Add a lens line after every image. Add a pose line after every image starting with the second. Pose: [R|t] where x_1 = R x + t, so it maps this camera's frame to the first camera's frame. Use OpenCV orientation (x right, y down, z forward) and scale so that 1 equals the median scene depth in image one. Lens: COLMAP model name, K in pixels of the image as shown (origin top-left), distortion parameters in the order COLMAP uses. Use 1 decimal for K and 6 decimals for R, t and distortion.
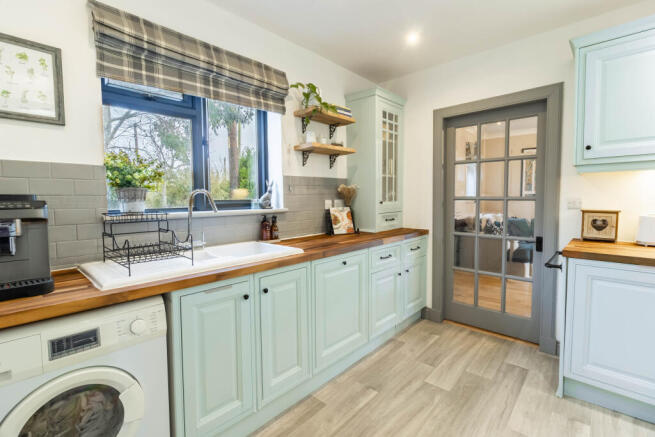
lens RADIAL K [[307.7, 0, 327.7], [0, 307.7, 208.6], [0, 0, 1]] dist [0.001491, 0.000288]
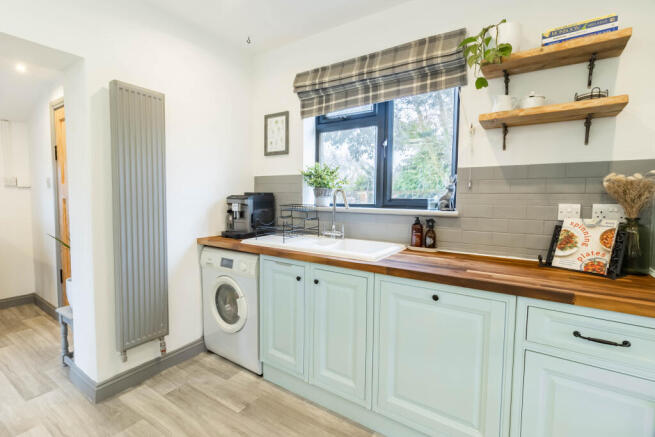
lens RADIAL K [[307.7, 0, 327.7], [0, 307.7, 208.6], [0, 0, 1]] dist [0.001491, 0.000288]
pose [[0.140670, 0.034544, -0.989454, 0.664967], [-0.062689, 0.997696, 0.025919, -0.009307], [0.988070, 0.058382, 0.142512, 0.702828]]
